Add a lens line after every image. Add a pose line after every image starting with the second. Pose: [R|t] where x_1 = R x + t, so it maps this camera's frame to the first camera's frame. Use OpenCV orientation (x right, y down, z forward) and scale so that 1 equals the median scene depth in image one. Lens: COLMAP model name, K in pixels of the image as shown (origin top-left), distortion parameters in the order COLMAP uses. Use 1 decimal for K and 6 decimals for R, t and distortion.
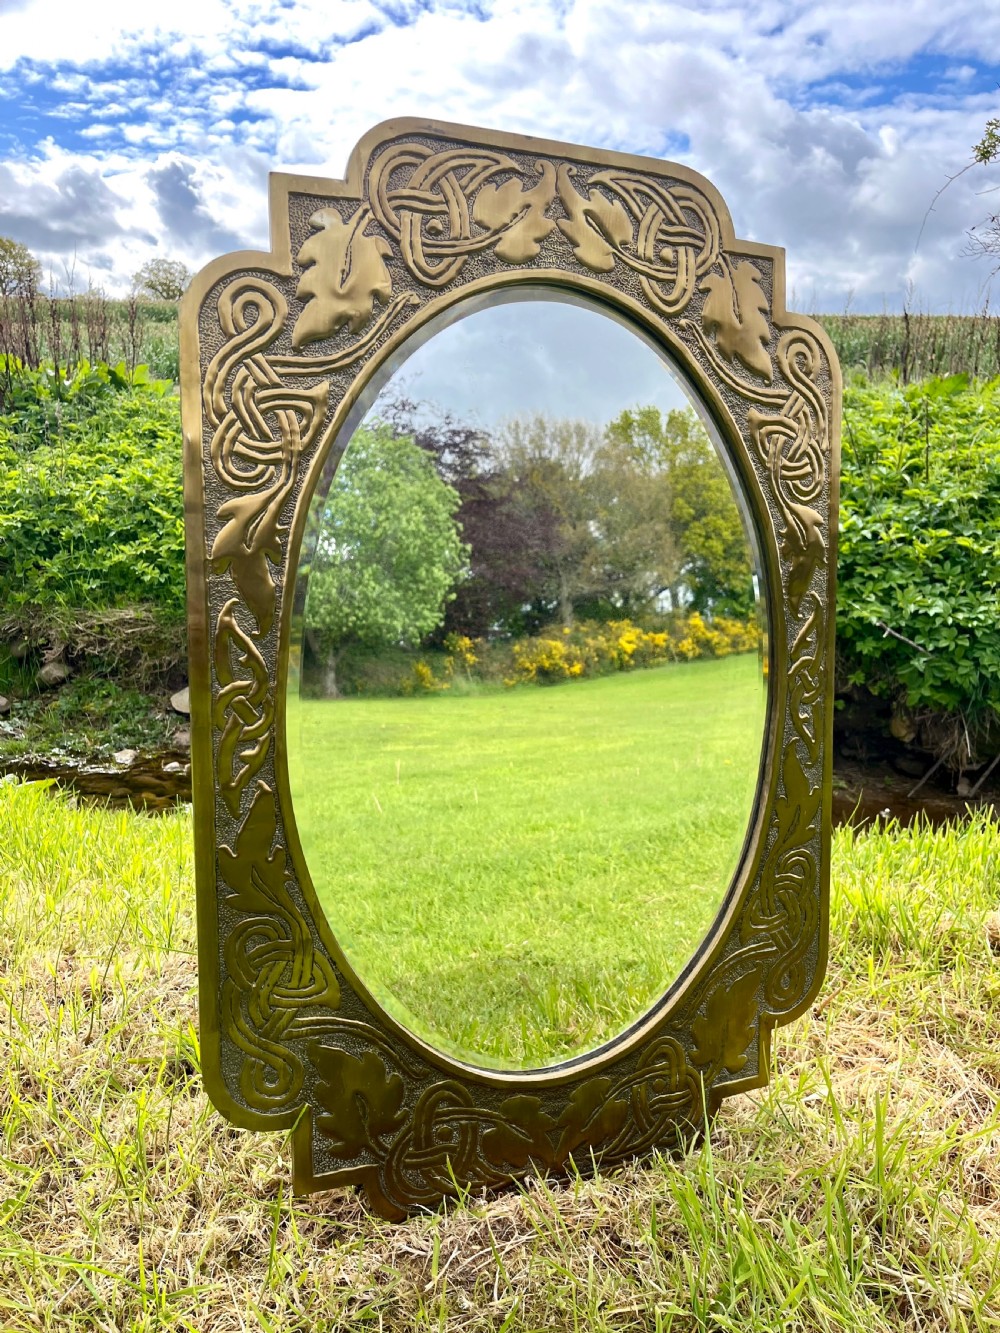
lens RADIAL K [[1013.4, 0, 500.0], [0, 1013.4, 666.5], [0, 0, 1]] dist [0.057181, -0.091808]
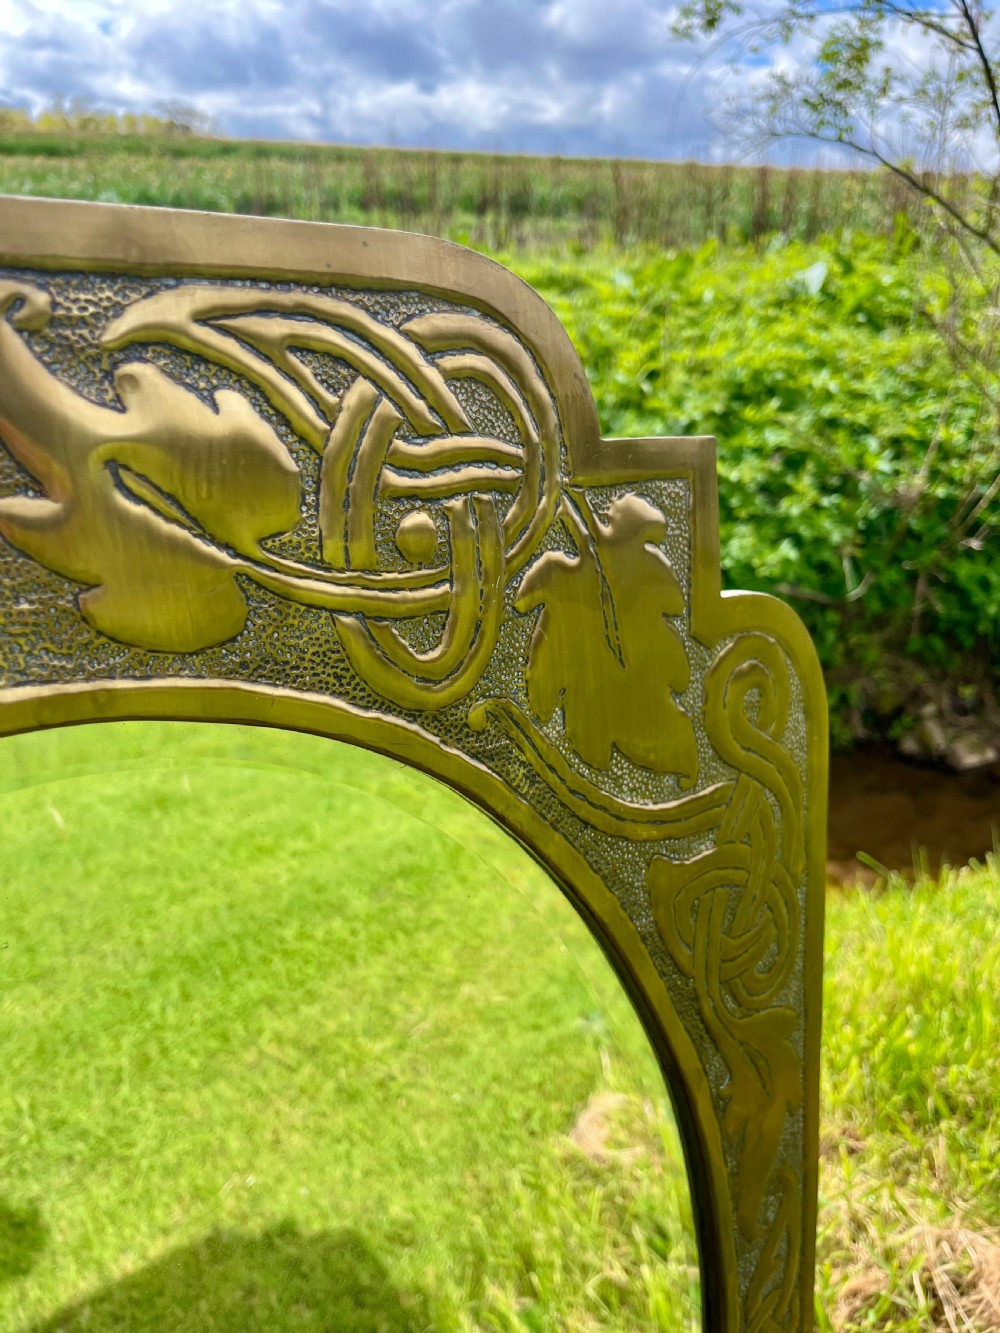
lens RADIAL K [[1013.4, 0, 500.0], [0, 1013.4, 666.5], [0, 0, 1]] dist [0.057181, -0.091808]
pose [[0.961582, -0.105689, 0.253357, 0.106467], [0.068046, 0.985880, 0.153007, -0.418281], [-0.265951, -0.129889, 0.955196, 0.702827]]
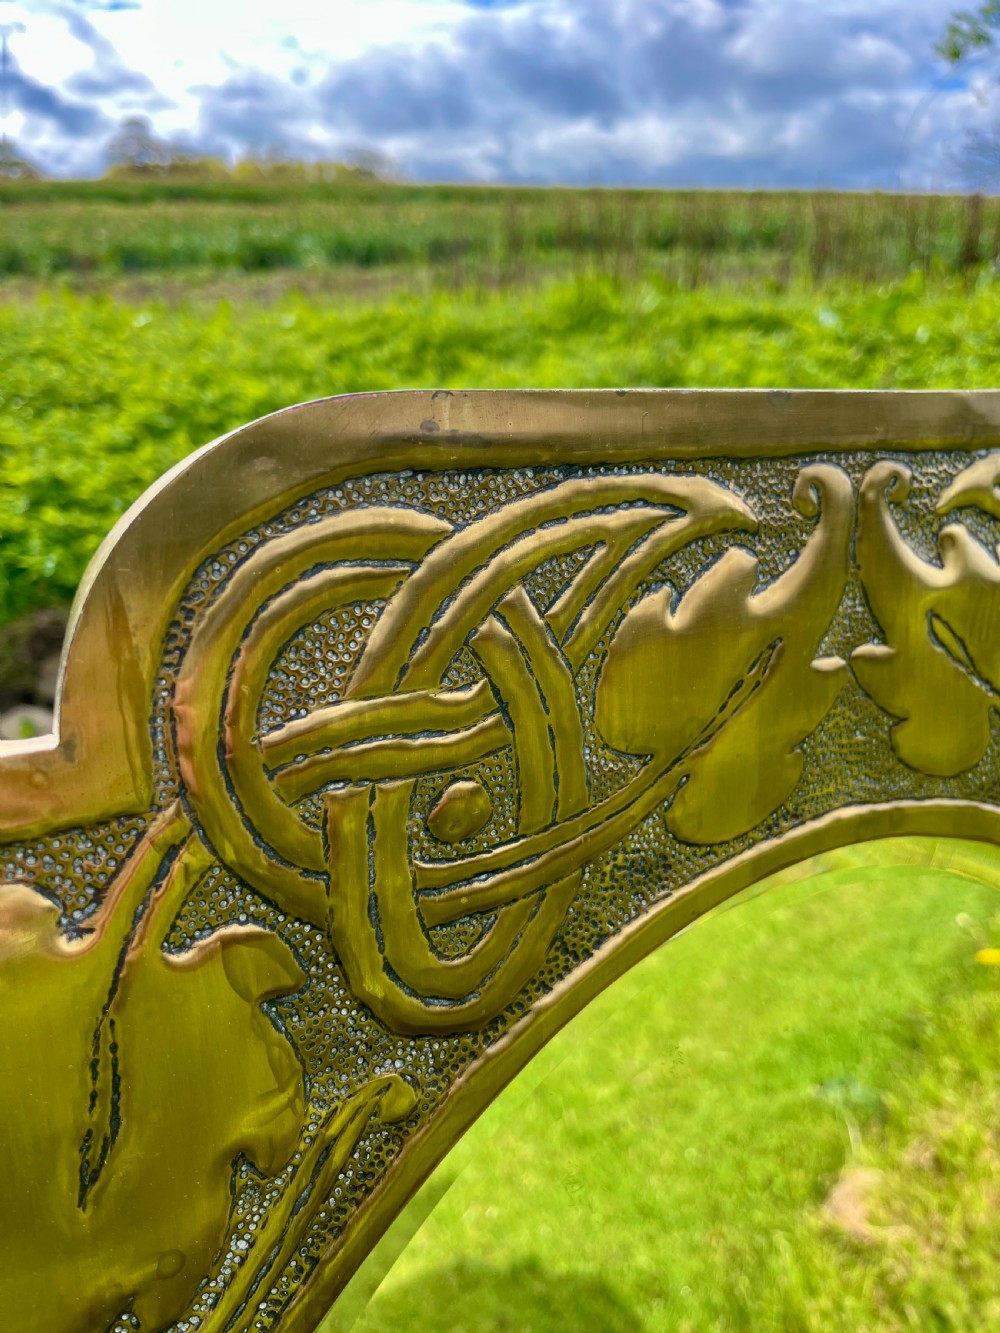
lens RADIAL K [[1015.1, 0, 491.5], [0, 1015.1, 685.3], [0, 0, 1]] dist [0.088180, -0.128381]
pose [[0.992681, -0.058908, 0.105425, -0.075477], [0.045113, 0.990649, 0.128762, -0.459499], [-0.112024, -0.123064, 0.986056, 0.703368]]
